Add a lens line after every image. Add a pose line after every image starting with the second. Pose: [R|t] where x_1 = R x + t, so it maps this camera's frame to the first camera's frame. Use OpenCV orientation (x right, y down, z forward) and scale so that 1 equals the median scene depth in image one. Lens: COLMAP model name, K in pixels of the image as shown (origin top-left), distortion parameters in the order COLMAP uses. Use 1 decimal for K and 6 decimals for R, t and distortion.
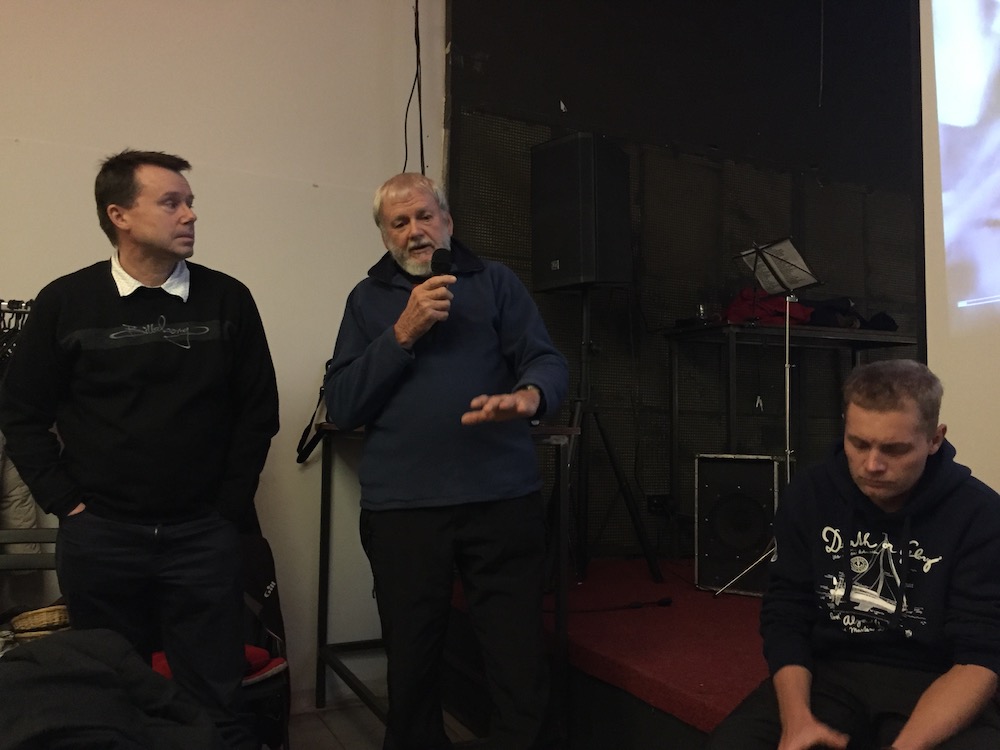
lens RADIAL K [[842.8, 0, 500.0], [0, 842.8, 375.0], [0, 0, 1]] dist [0.048346, -0.073933]
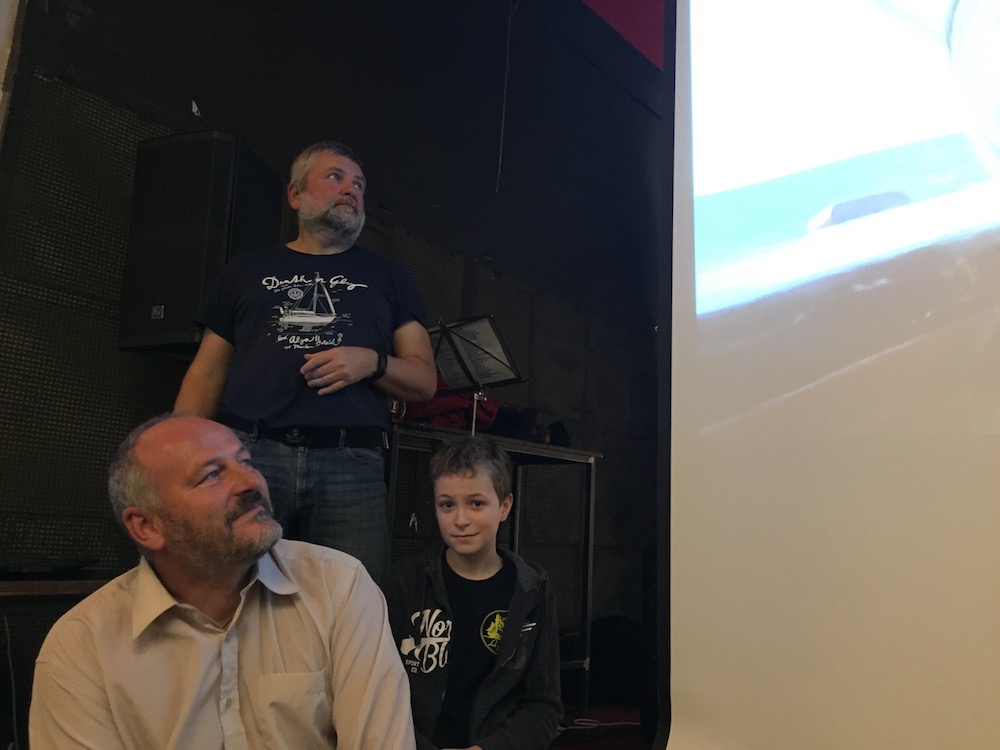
lens RADIAL K [[842.8, 0, 500.0], [0, 842.8, 375.0], [0, 0, 1]] dist [0.048346, -0.073933]
pose [[0.900252, 0.111561, 0.420832, 0.034321], [-0.062364, 0.989688, -0.128953, -0.011345], [-0.430879, 0.089845, 0.897926, 0.297745]]
